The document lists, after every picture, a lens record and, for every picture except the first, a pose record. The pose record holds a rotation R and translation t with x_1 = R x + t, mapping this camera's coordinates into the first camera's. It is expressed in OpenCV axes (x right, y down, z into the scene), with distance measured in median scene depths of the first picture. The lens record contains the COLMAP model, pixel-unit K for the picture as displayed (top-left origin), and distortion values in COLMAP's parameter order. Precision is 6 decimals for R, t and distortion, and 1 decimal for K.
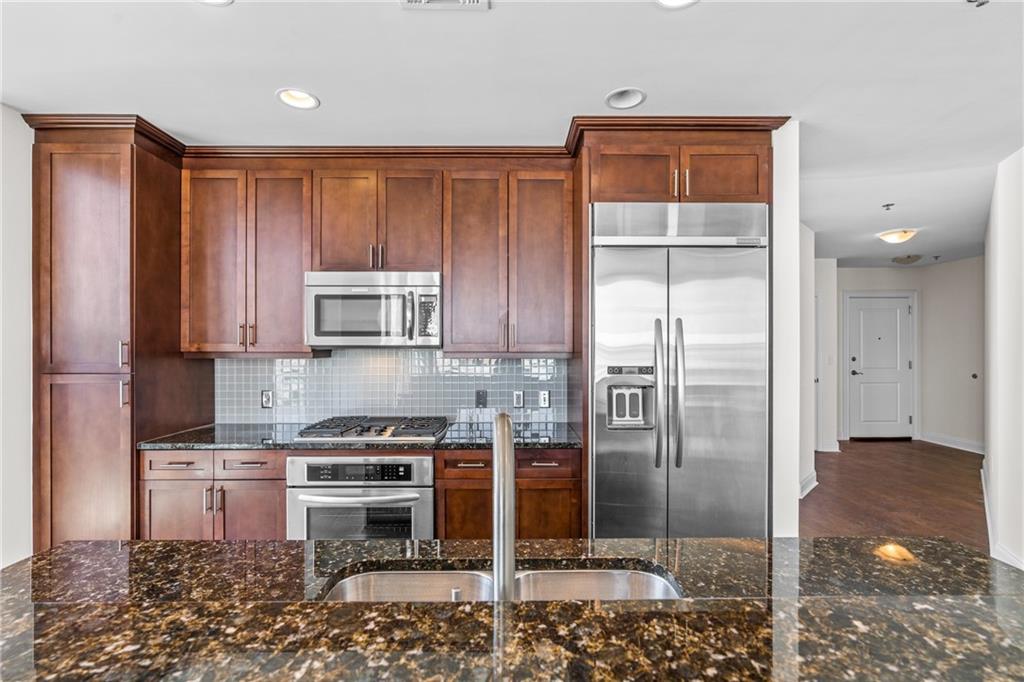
lens RADIAL K [[470.9, 0, 508.5], [0, 470.9, 346.6], [0, 0, 1]] dist [-0.001208, 0.000078]
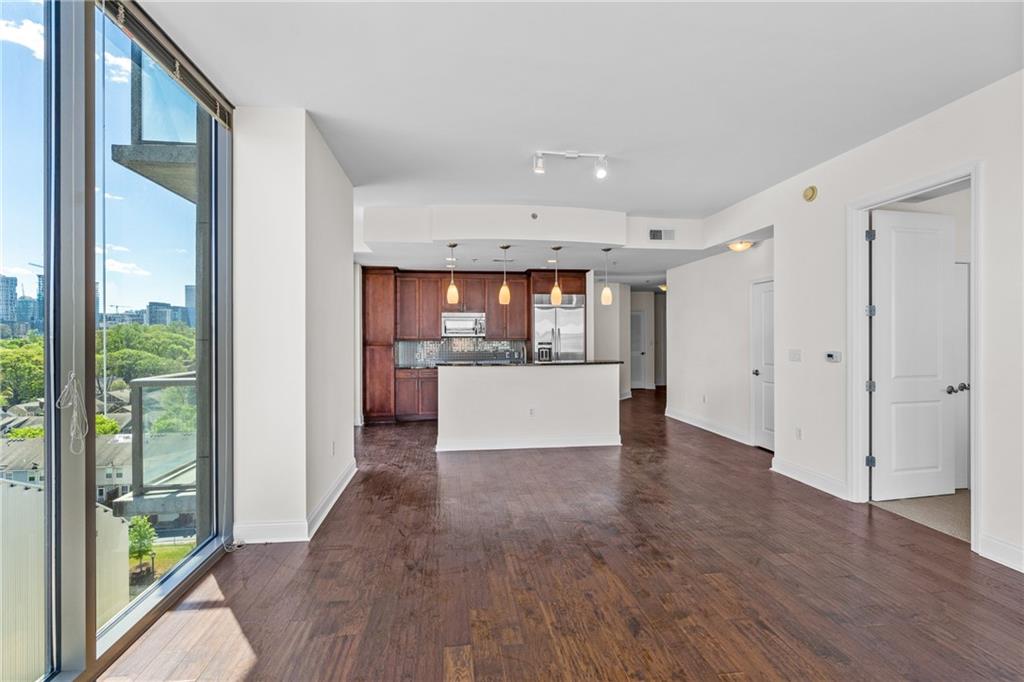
lens RADIAL K [[463.1, 0, 512.0], [0, 463.1, 341.0], [0, 0, 1]] dist [-0.002149, -0.000056]
pose [[0.990454, -0.005024, 0.137753, -0.394779], [0.003652, 0.999941, 0.010207, -0.003223], [-0.137796, -0.009606, 0.990414, -2.062527]]
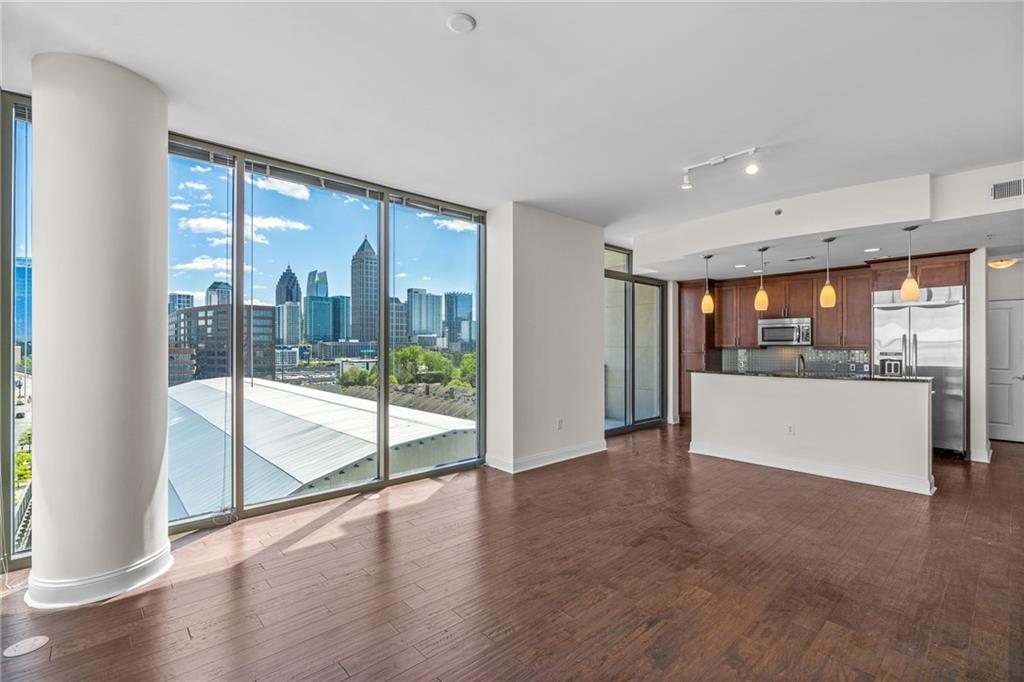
lens RADIAL K [[463.1, 0, 512.0], [0, 463.1, 341.0], [0, 0, 1]] dist [-0.002149, -0.000056]
pose [[0.673335, -0.007281, -0.739302, 0.672020], [-0.000348, 0.999948, -0.010164, 0.003988], [0.739338, 0.007101, 0.673297, -2.084635]]
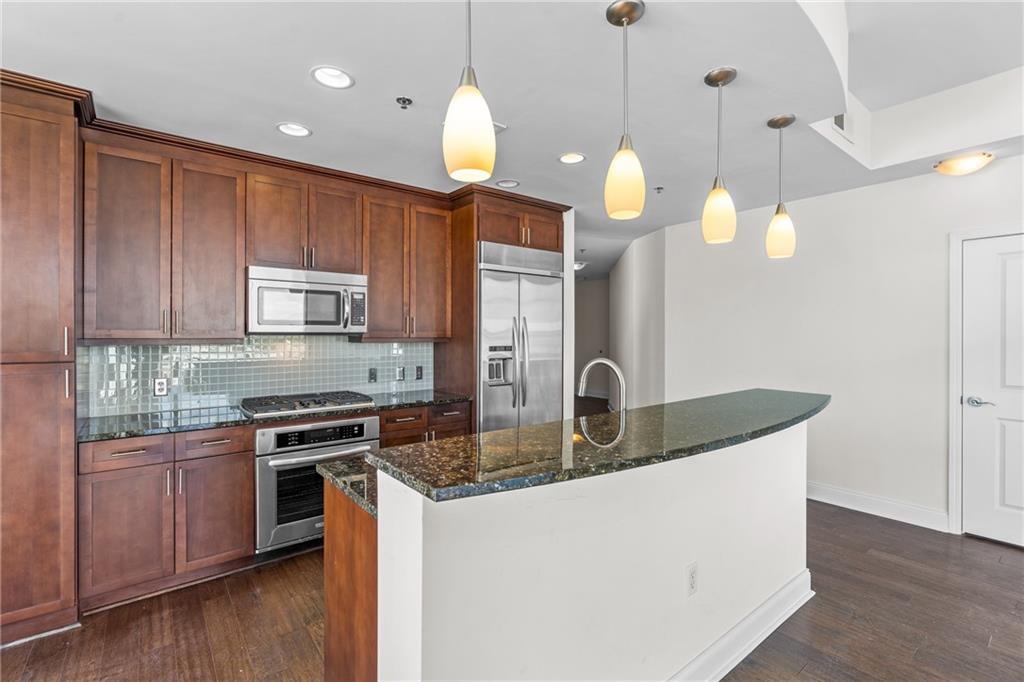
lens RADIAL K [[463.1, 0, 512.0], [0, 463.1, 341.0], [0, 0, 1]] dist [-0.002149, -0.000056]
pose [[0.789326, -0.008415, 0.613917, -0.612860], [-0.003870, 0.999818, 0.018681, -0.005108], [-0.613962, -0.017121, 0.789150, -0.242860]]
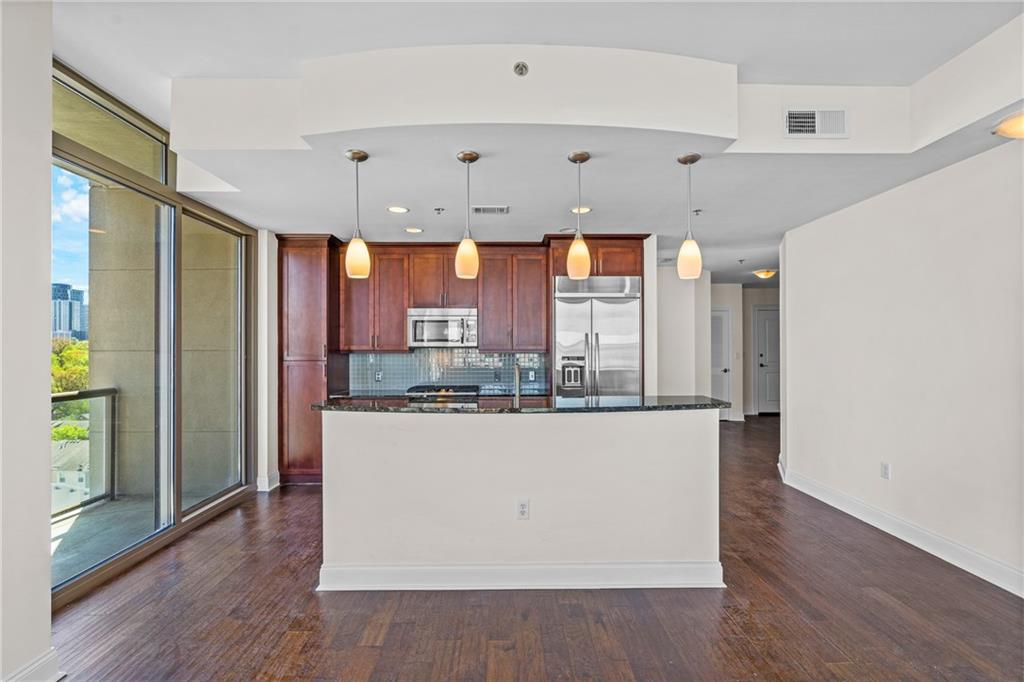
lens RADIAL K [[456.4, 0, 513.3], [0, 456.4, 343.5], [0, 0, 1]] dist [-0.001208, 0.000676]
pose [[0.999823, -0.002455, 0.018650, -0.033148], [0.002584, 0.999973, -0.006903, -0.001106], [-0.018633, 0.006950, 0.999802, -0.876091]]
